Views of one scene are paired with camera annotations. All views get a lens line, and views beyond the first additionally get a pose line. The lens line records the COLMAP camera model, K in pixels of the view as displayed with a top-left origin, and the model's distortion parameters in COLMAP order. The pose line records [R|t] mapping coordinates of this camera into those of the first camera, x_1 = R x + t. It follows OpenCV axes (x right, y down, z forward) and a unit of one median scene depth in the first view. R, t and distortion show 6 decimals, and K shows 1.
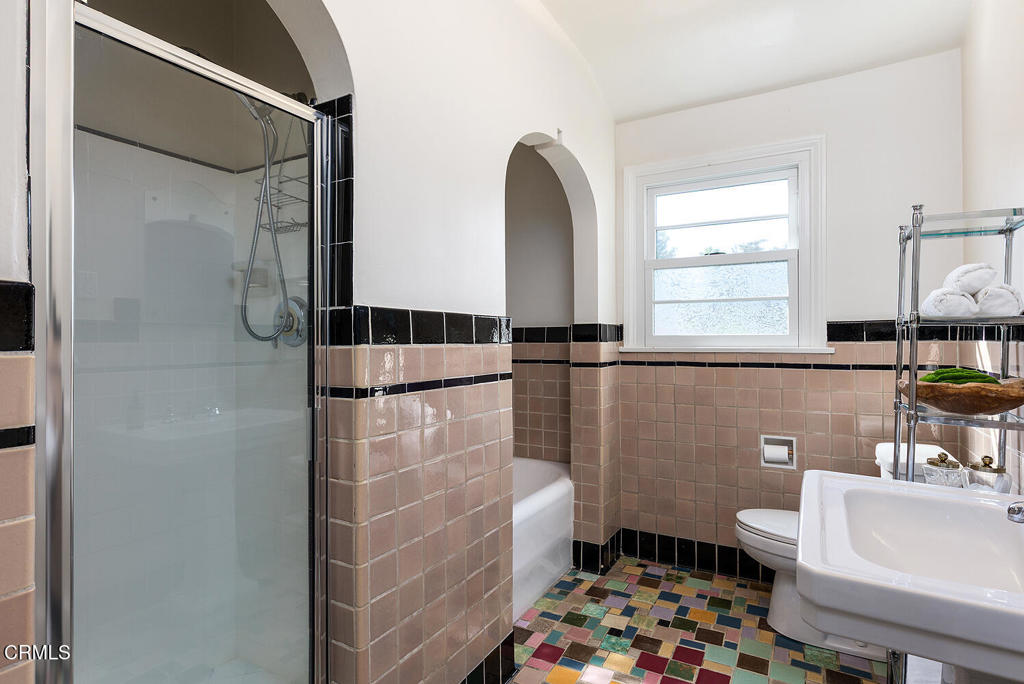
lens RADIAL K [[524.0, 0, 512.0], [0, 524.0, 342.0], [0, 0, 1]] dist [0.000094, -0.000411]
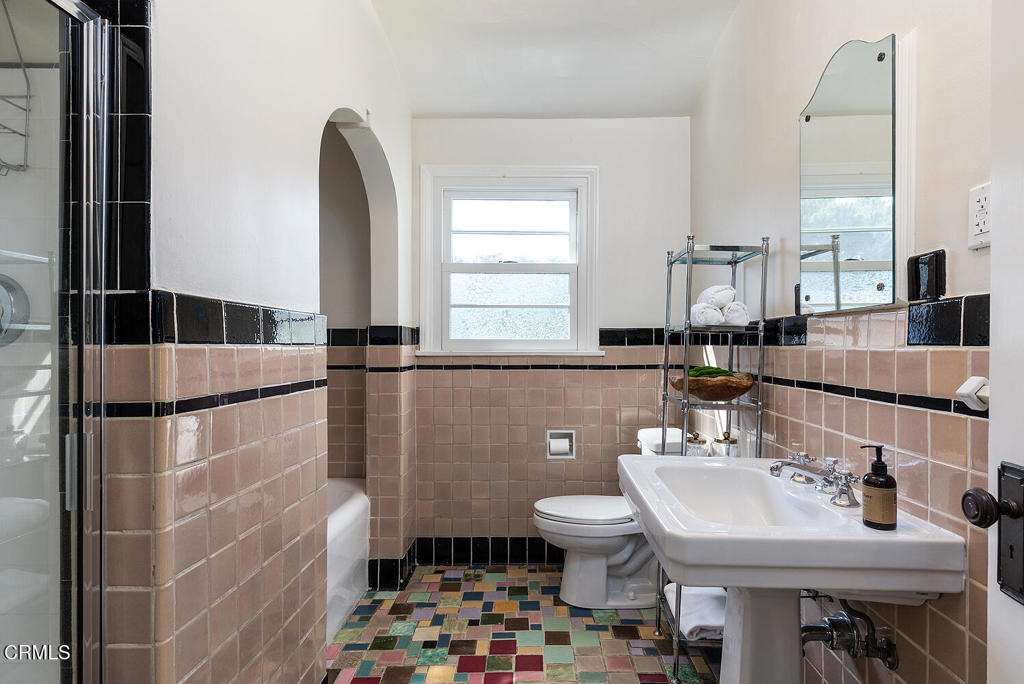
lens RADIAL K [[537.5, 0, 513.7], [0, 537.5, 353.0], [0, 0, 1]] dist [0.000718, -0.000403]
pose [[0.867156, -0.000792, 0.498035, -0.156606], [-0.003132, 0.999970, 0.007043, 0.007527], [-0.498026, -0.007667, 0.867128, 0.063208]]
